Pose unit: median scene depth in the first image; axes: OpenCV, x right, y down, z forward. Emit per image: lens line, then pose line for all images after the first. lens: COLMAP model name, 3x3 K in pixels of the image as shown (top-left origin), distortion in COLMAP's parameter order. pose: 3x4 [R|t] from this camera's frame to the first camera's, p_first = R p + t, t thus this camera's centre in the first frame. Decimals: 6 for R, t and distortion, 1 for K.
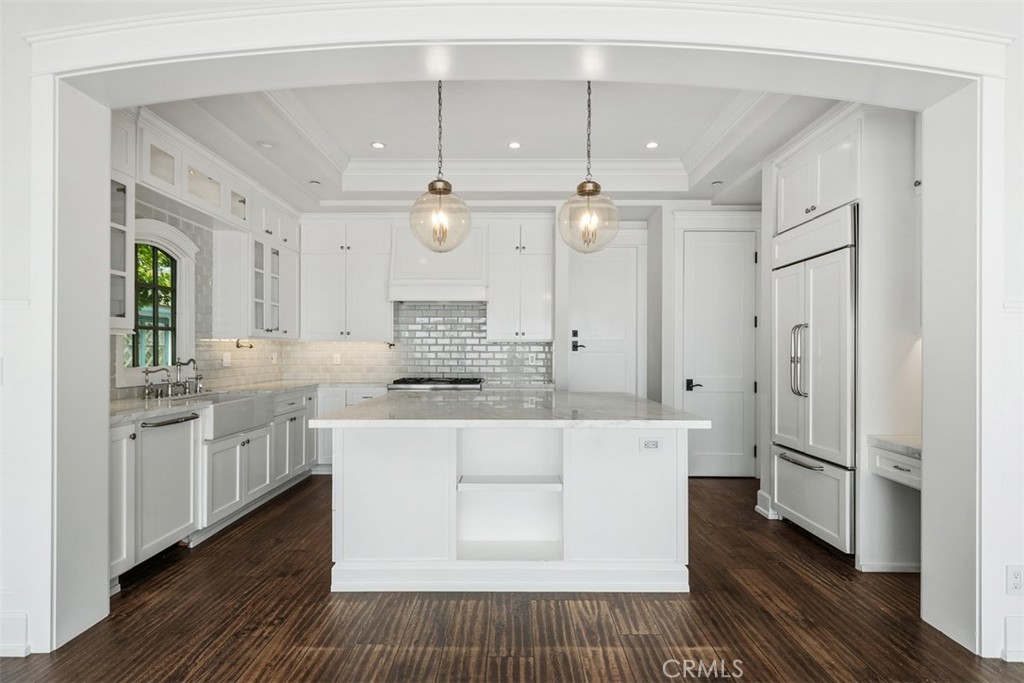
lens RADIAL K [[542.1, 0, 512.0], [0, 542.1, 341.5], [0, 0, 1]] dist [-0.000471, -0.000607]
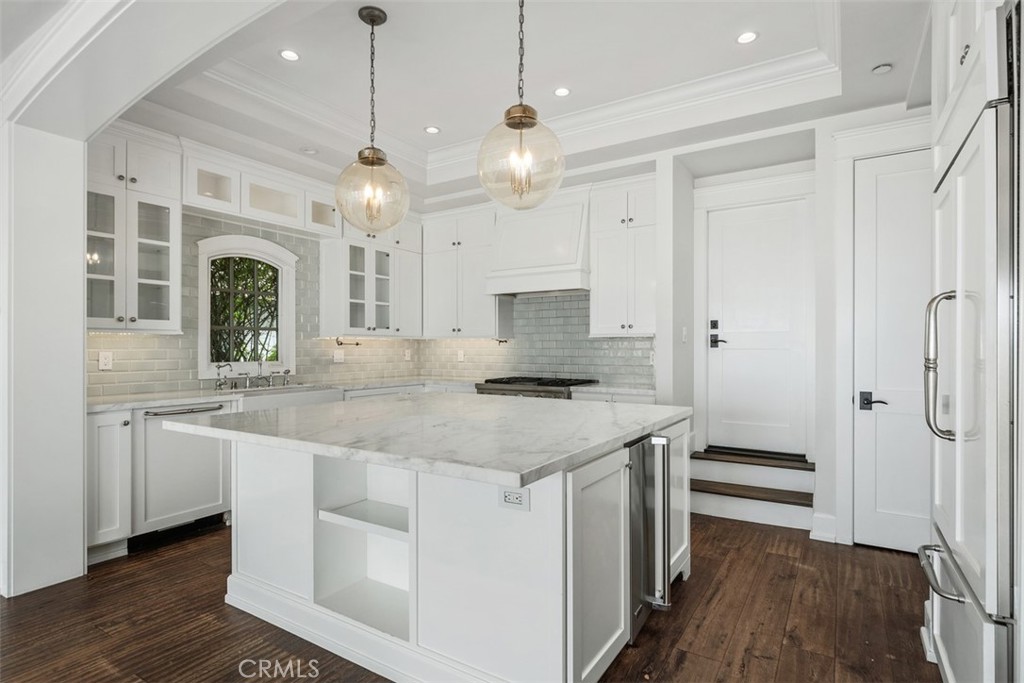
lens RADIAL K [[523.6, 0, 512.0], [0, 523.6, 341.5], [0, 0, 1]] dist [-0.000872, -0.000104]
pose [[0.845118, -0.008298, -0.534515, 0.458301], [0.011456, 0.999931, 0.002589, 0.006776], [0.534457, -0.008311, 0.845155, 0.389367]]
